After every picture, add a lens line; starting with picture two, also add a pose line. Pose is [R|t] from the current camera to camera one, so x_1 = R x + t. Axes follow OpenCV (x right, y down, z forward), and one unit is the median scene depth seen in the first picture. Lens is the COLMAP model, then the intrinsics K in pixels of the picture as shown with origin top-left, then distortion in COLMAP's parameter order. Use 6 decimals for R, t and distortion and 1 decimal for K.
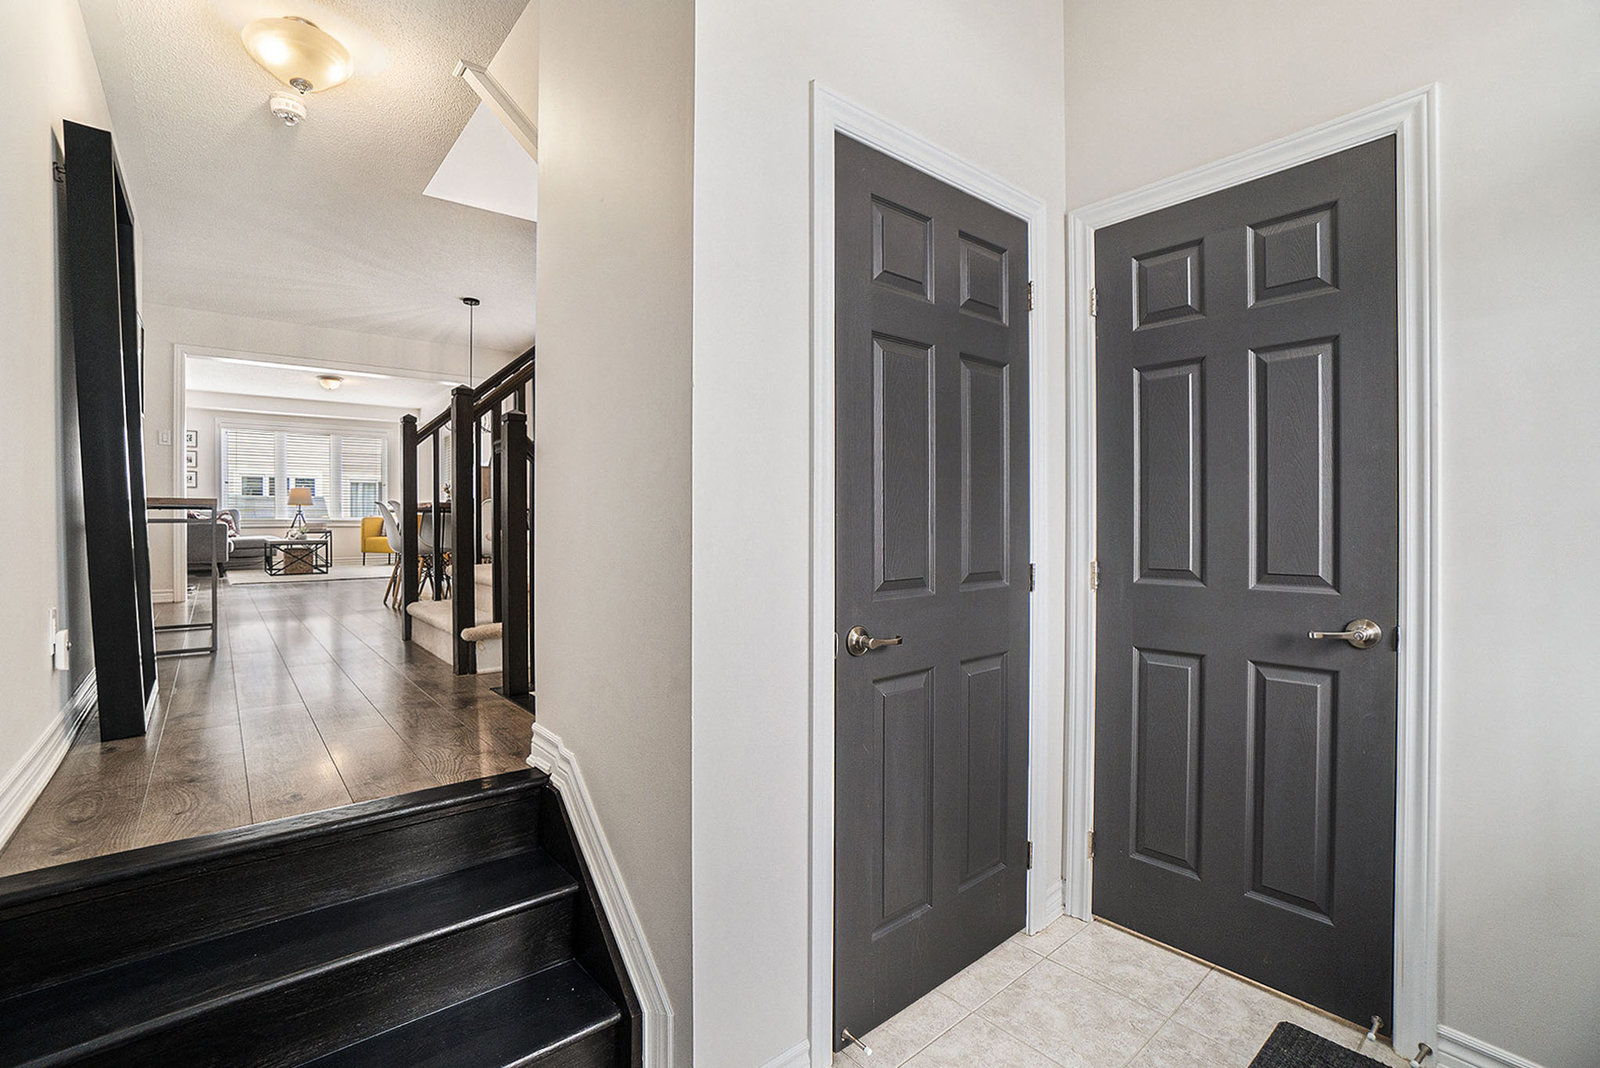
lens RADIAL K [[714.7, 0, 800.0], [0, 714.7, 534.0], [0, 0, 1]] dist [0.000714, 0.000039]
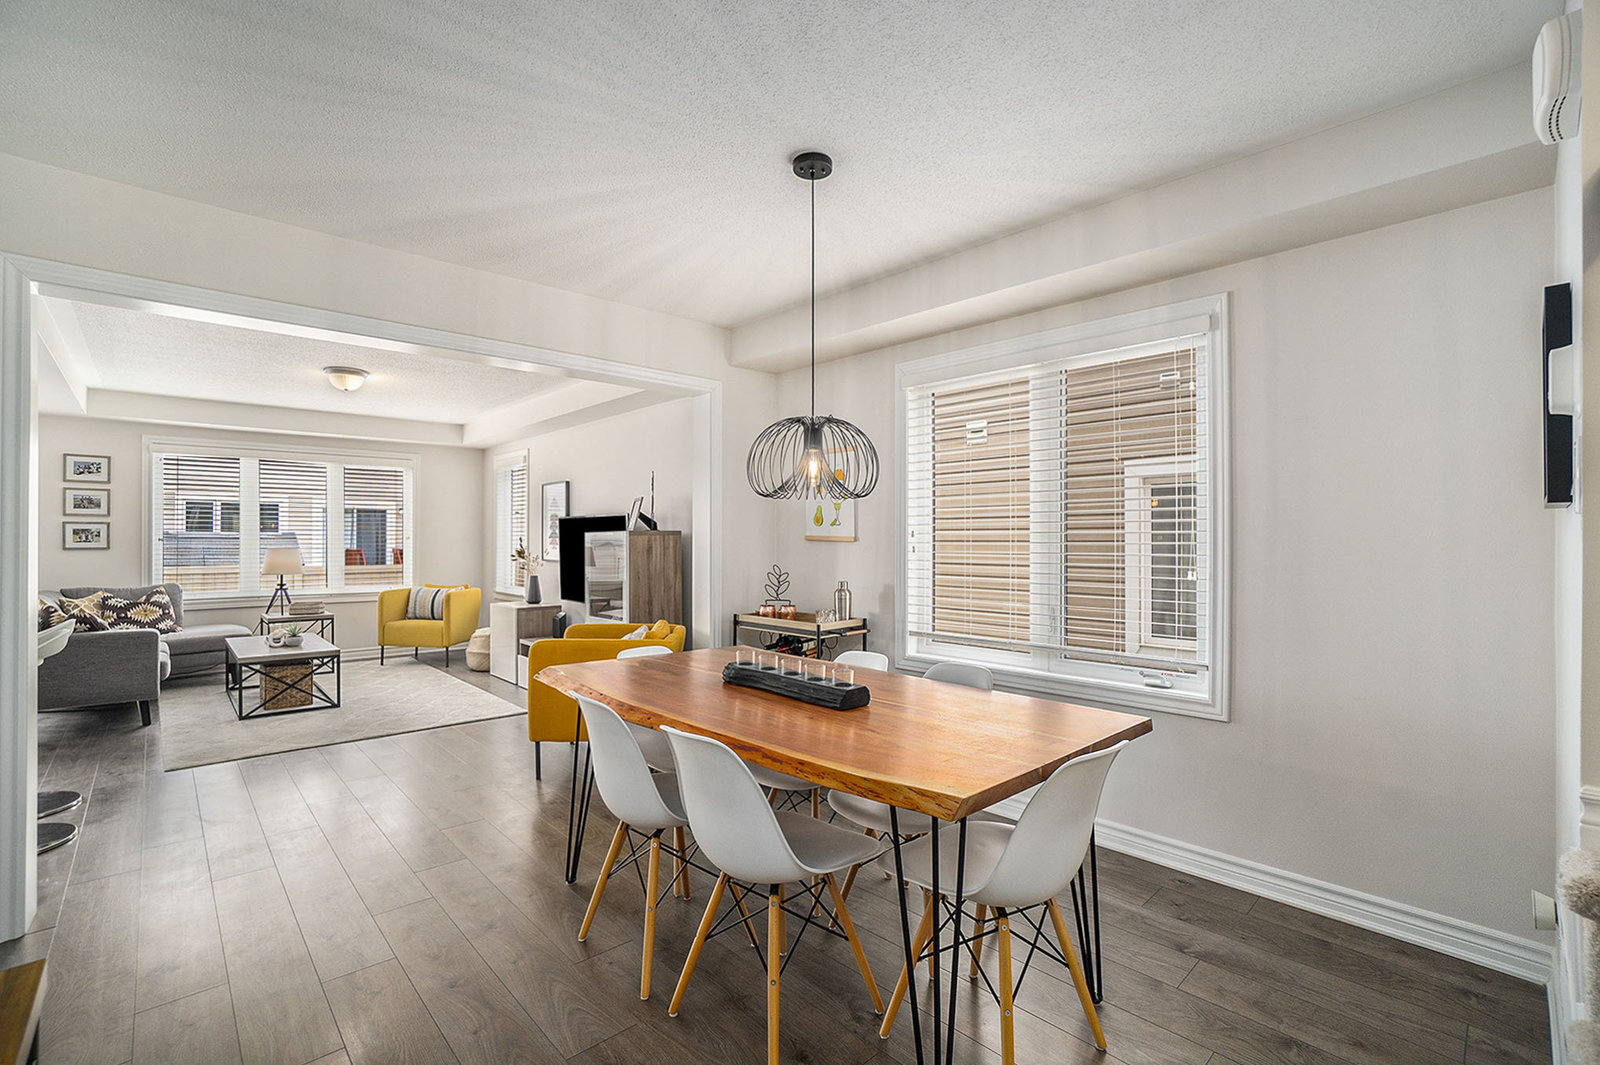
lens RADIAL K [[698.4, 0, 799.9], [0, 698.4, 538.5], [0, 0, 1]] dist [-0.003609, -0.000273]
pose [[0.998240, 0.005280, 0.059071, -0.296718], [-0.004618, 0.999925, -0.011333, -0.070744], [-0.059126, 0.011040, 0.998189, 0.379972]]
